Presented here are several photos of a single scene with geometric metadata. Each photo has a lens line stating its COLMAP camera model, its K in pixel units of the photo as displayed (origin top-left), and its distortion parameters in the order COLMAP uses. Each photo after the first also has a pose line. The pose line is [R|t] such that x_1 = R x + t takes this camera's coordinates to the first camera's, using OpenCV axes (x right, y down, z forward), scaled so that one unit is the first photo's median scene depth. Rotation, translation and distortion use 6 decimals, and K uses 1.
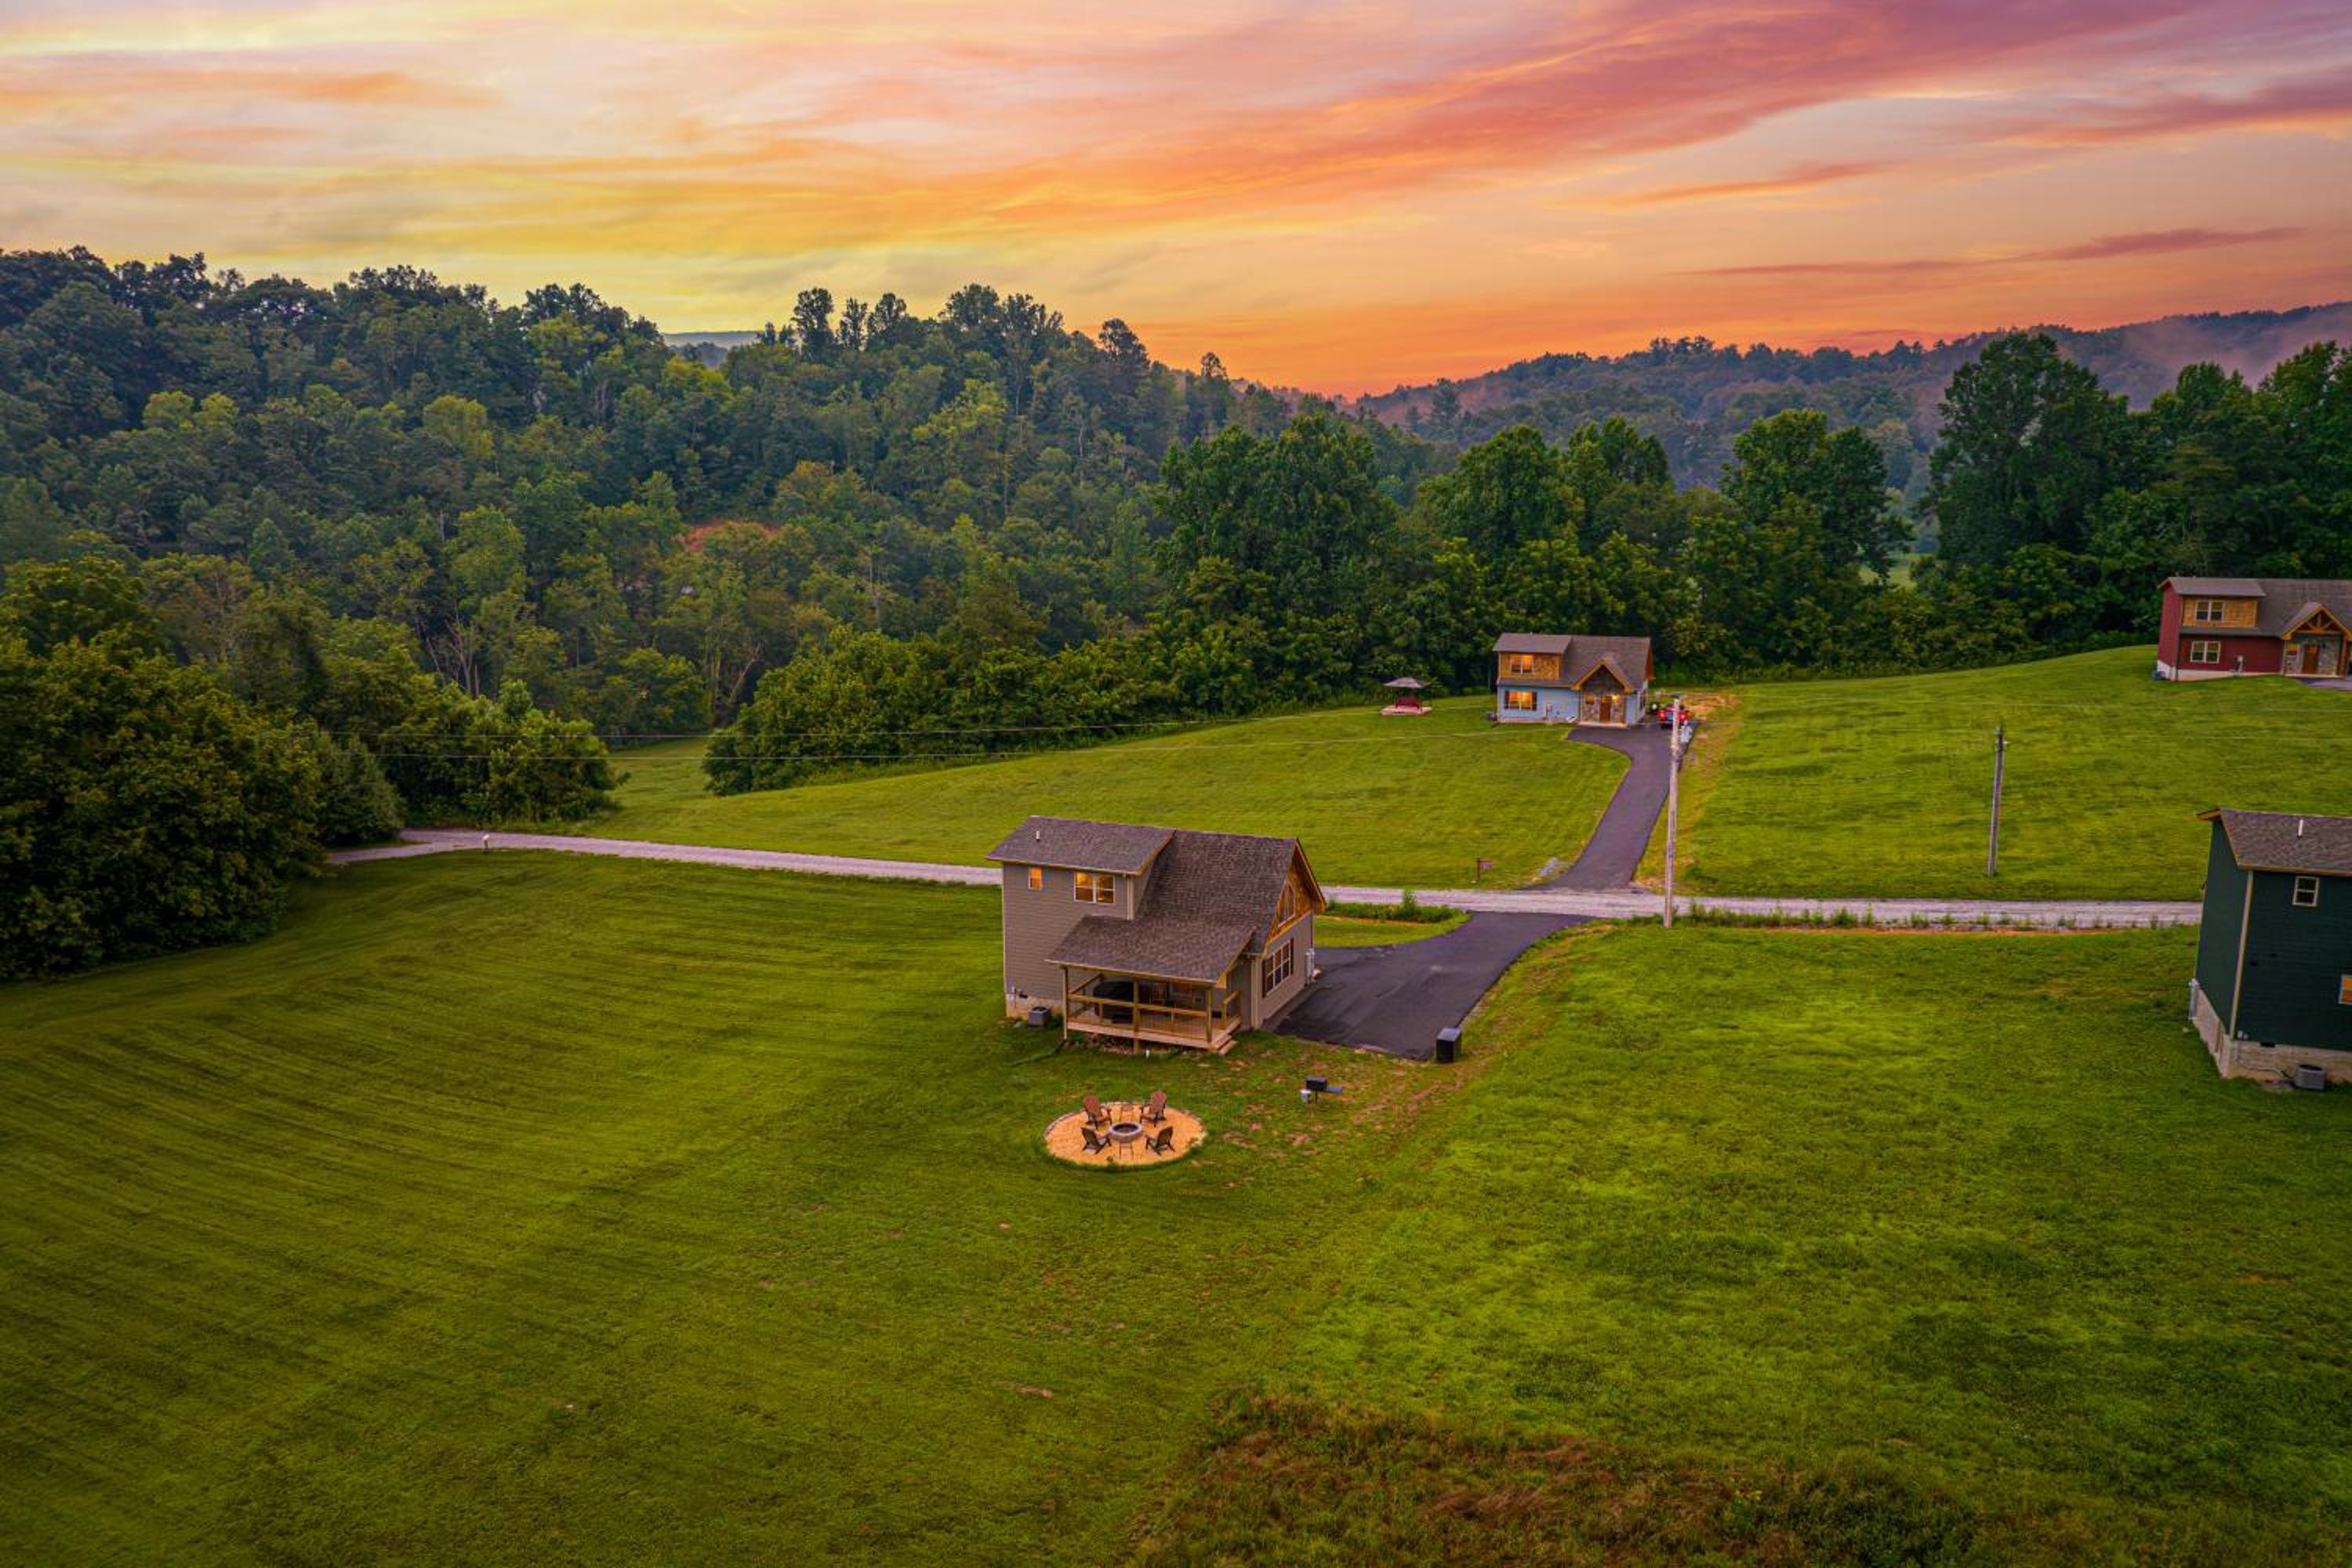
lens RADIAL K [[1655.9, 0, 1164.0], [0, 1655.9, 788.1], [0, 0, 1]] dist [-0.030945, -0.004142]
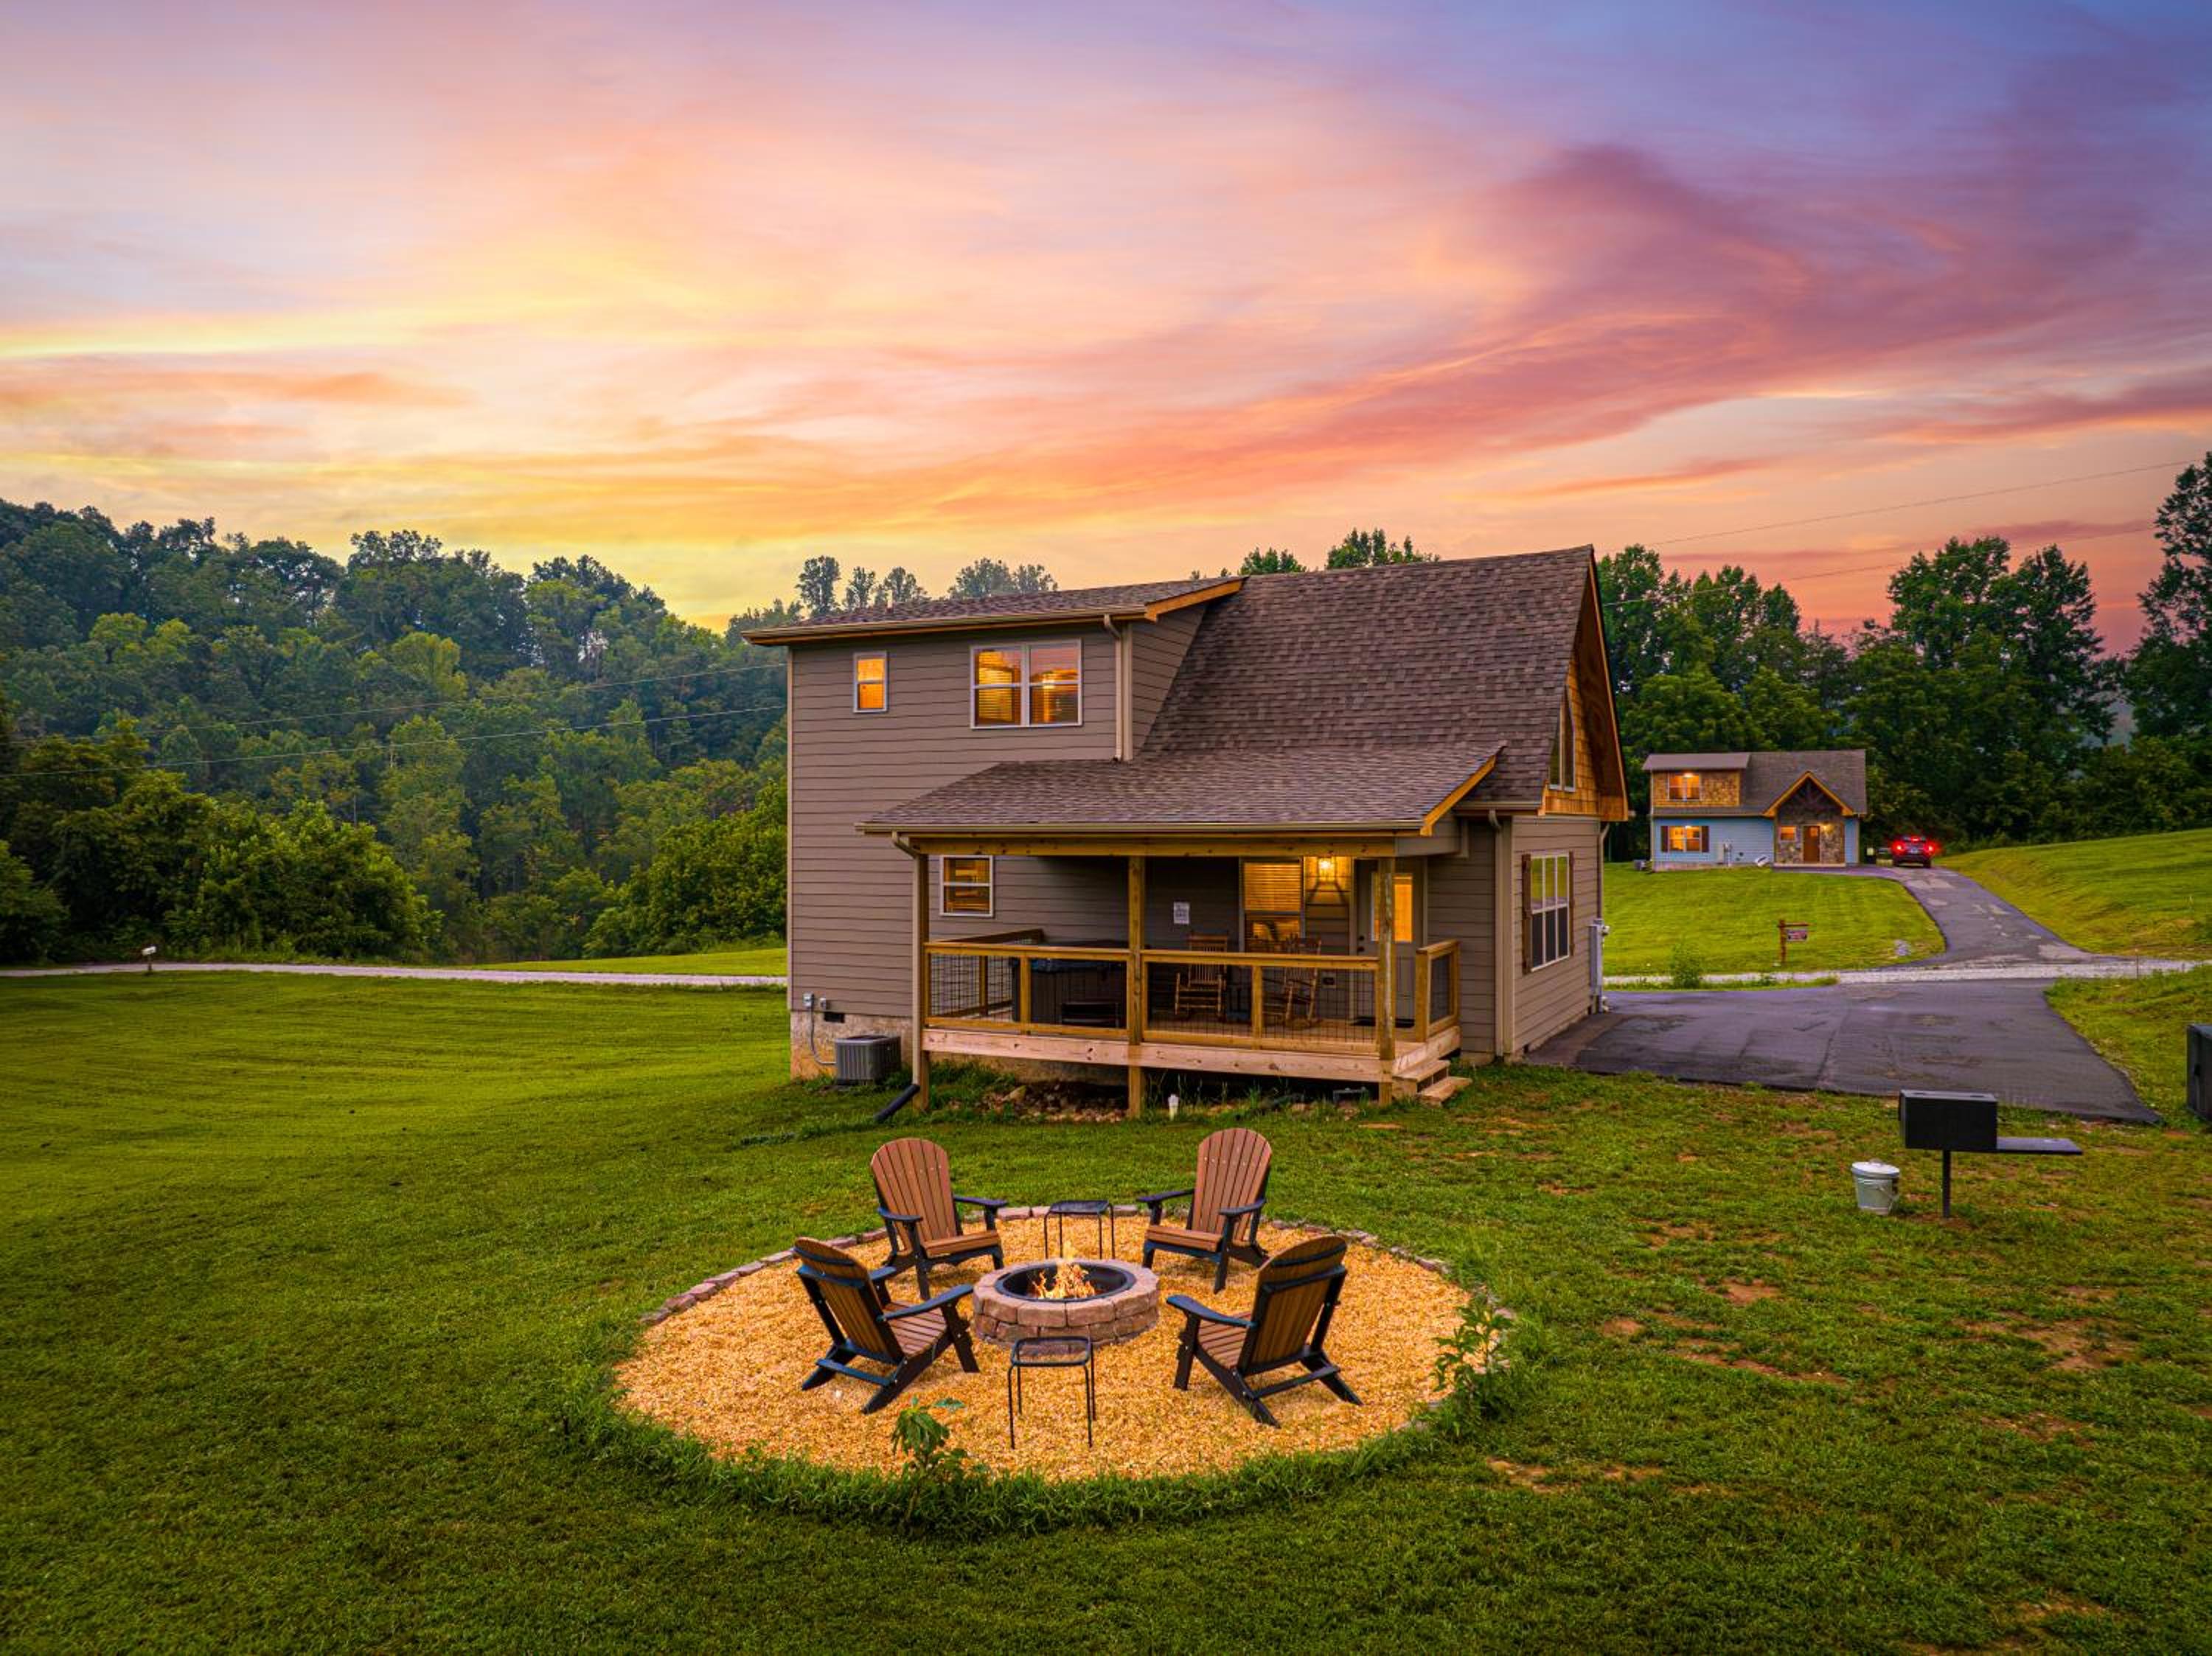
lens RADIAL K [[1553.8, 0, 1099.7], [0, 1553.8, 839.5], [0, 0, 1]] dist [-0.045806, 0.012357]
pose [[0.998803, 0.004784, -0.048673, -0.003837], [-0.013906, 0.981909, -0.188844, 0.065235], [0.046889, 0.189295, 0.980800, 0.282108]]
